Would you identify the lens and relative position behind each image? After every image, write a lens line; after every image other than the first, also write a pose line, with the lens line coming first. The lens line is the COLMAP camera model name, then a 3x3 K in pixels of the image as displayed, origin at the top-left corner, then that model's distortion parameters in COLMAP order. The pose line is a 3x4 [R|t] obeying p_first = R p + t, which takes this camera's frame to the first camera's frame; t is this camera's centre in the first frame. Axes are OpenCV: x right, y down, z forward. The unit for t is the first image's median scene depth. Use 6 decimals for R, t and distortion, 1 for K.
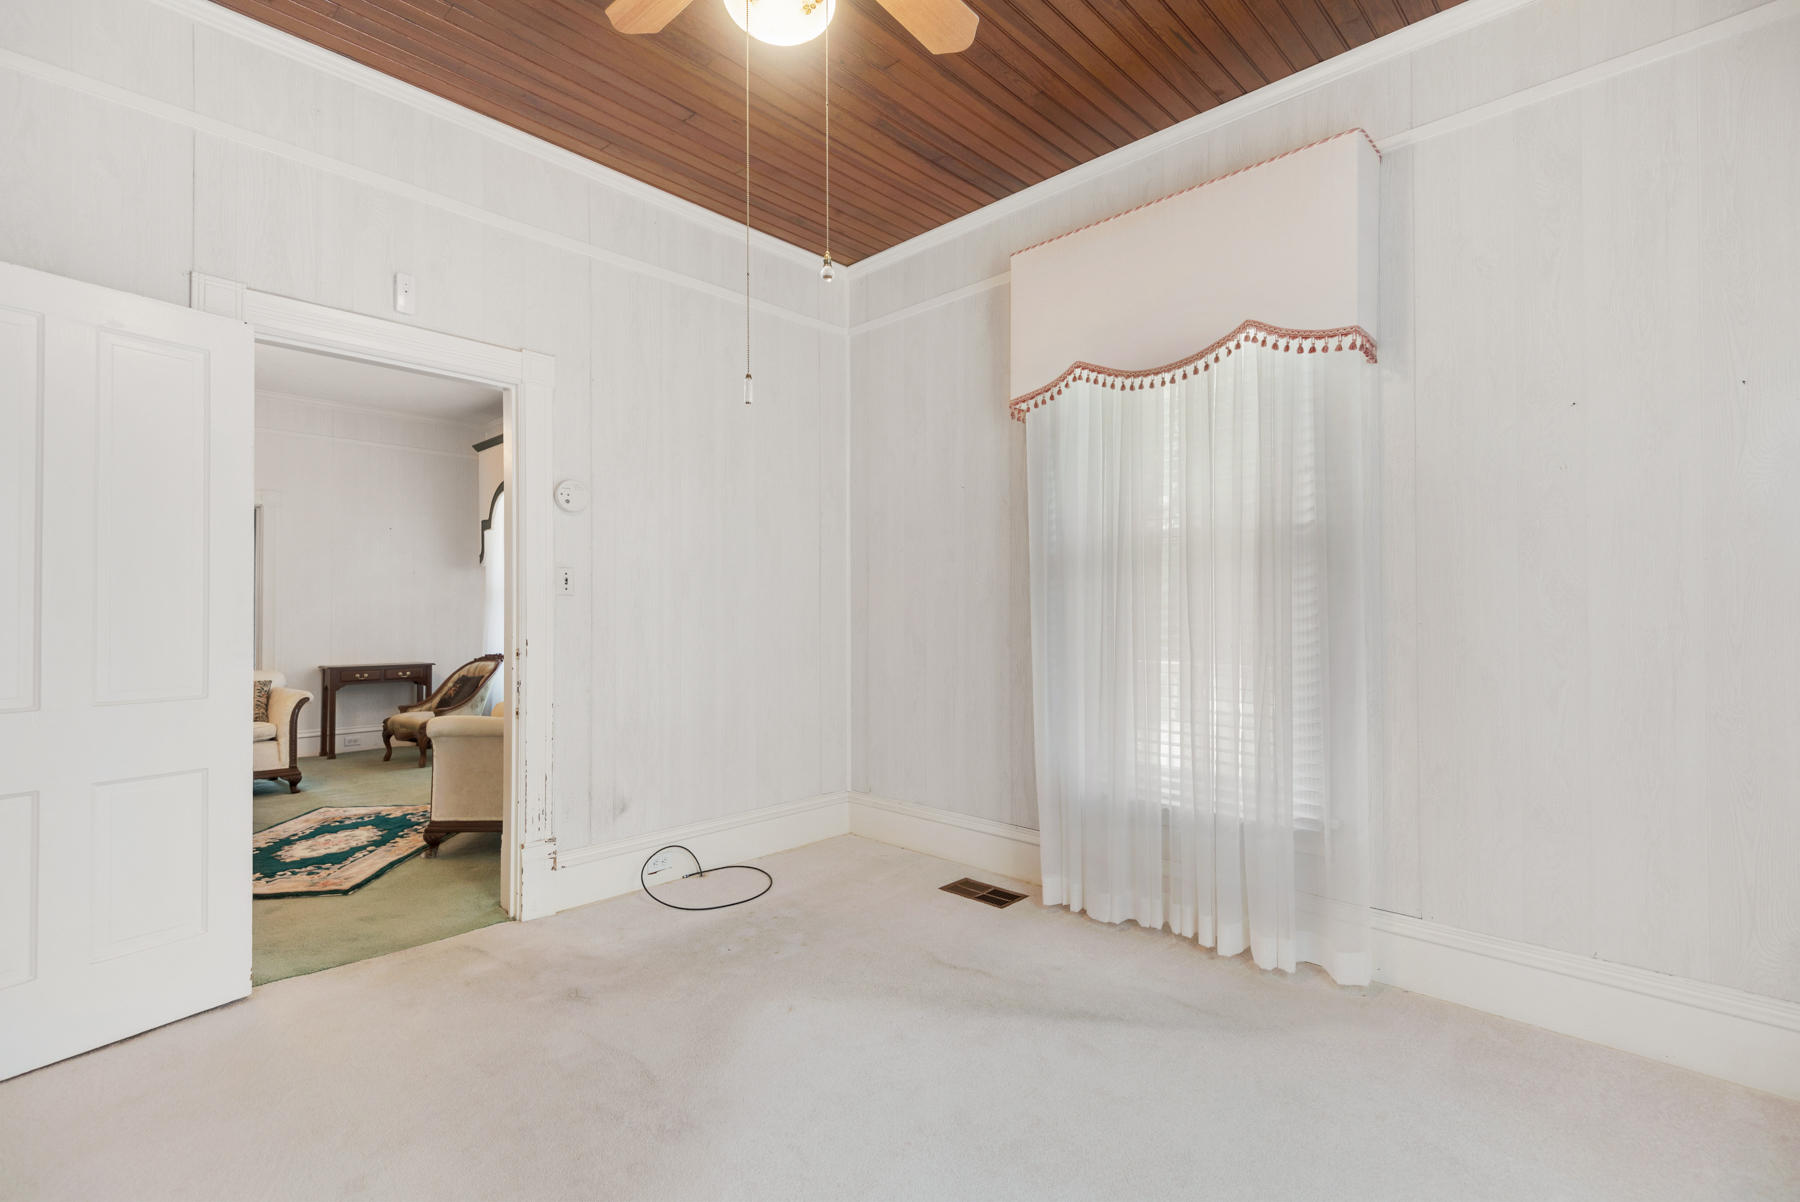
lens RADIAL K [[820.3, 0, 902.7], [0, 820.3, 595.1], [0, 0, 1]] dist [-0.000166, -0.000138]
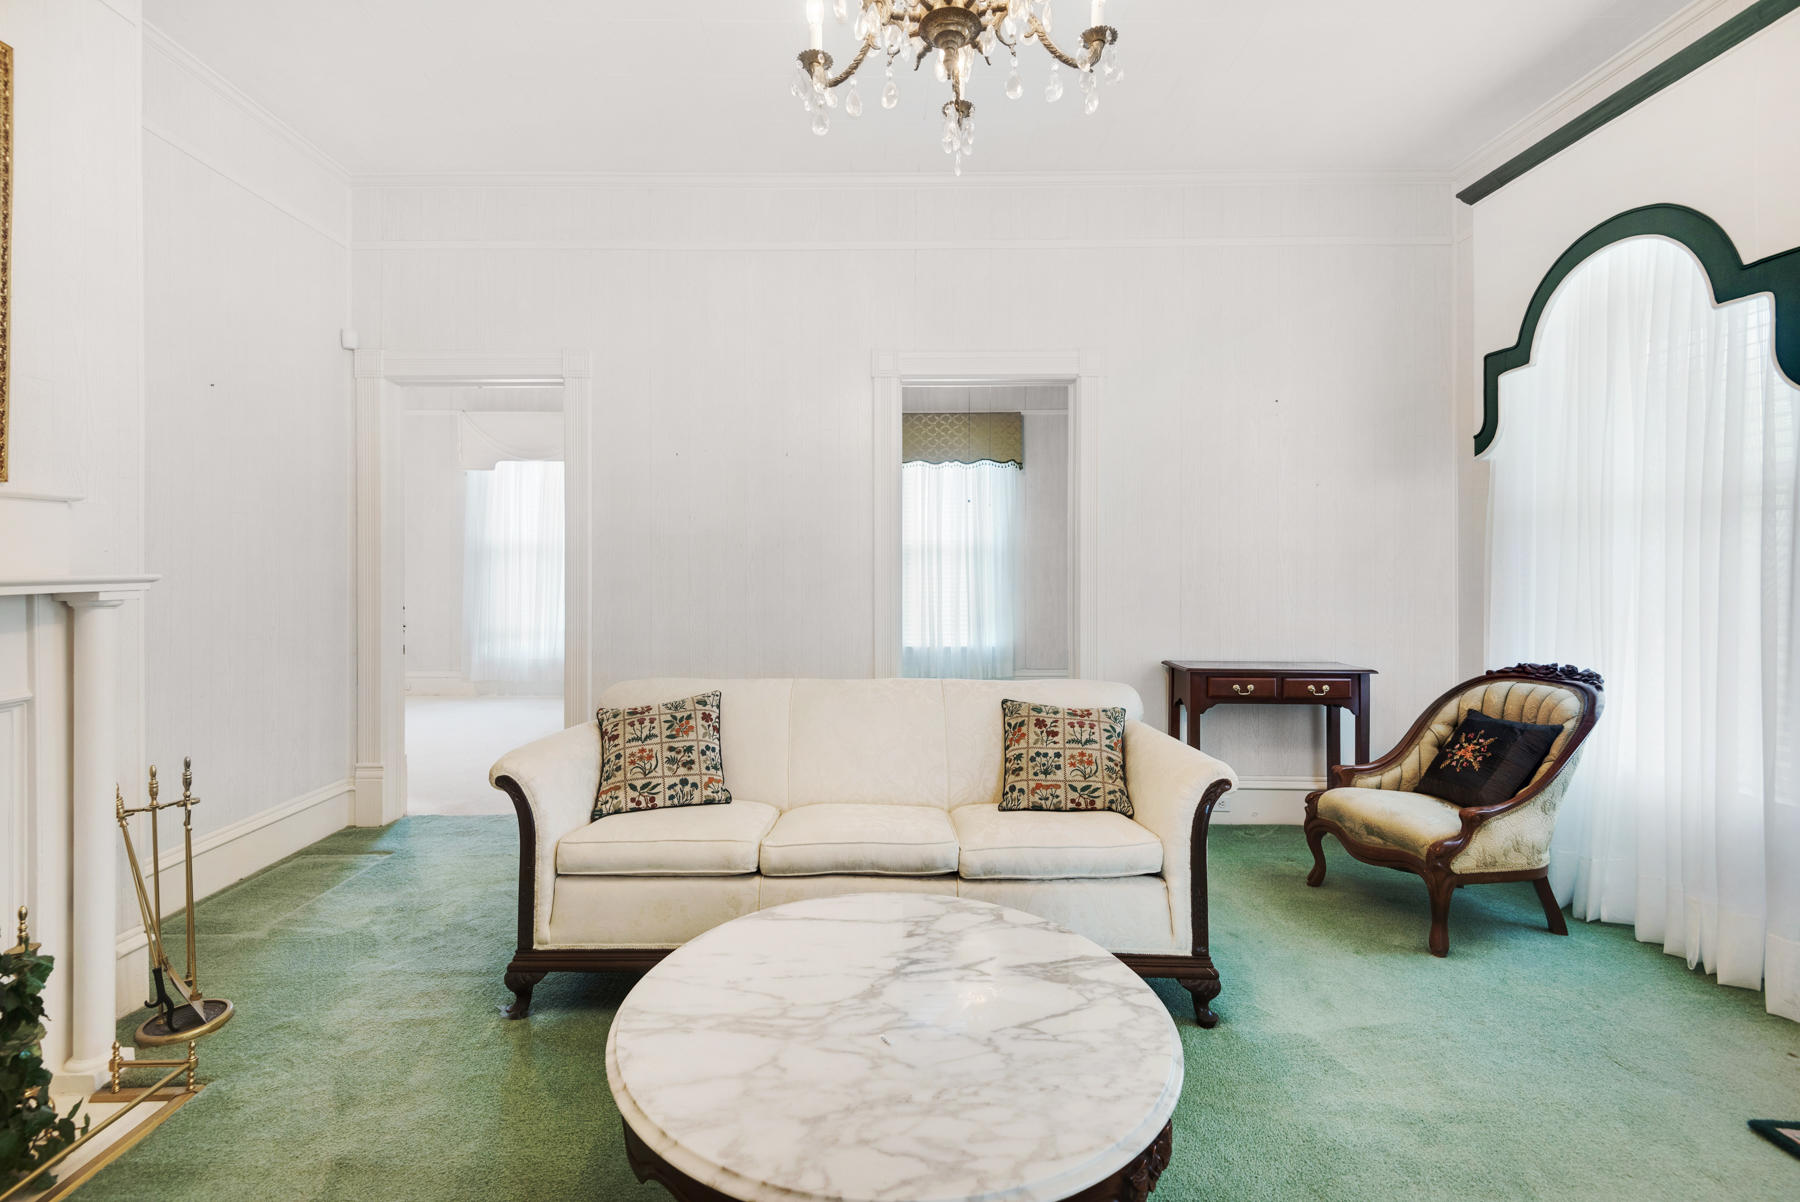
lens RADIAL K [[829.9, 0, 898.4], [0, 829.9, 551.5], [0, 0, 1]] dist [0.000549, 0.000024]
pose [[0.708945, 0.002497, -0.705259, -0.452401], [0.007920, 0.999903, 0.011501, 0.007116], [0.705219, -0.013739, 0.708856, 0.493069]]
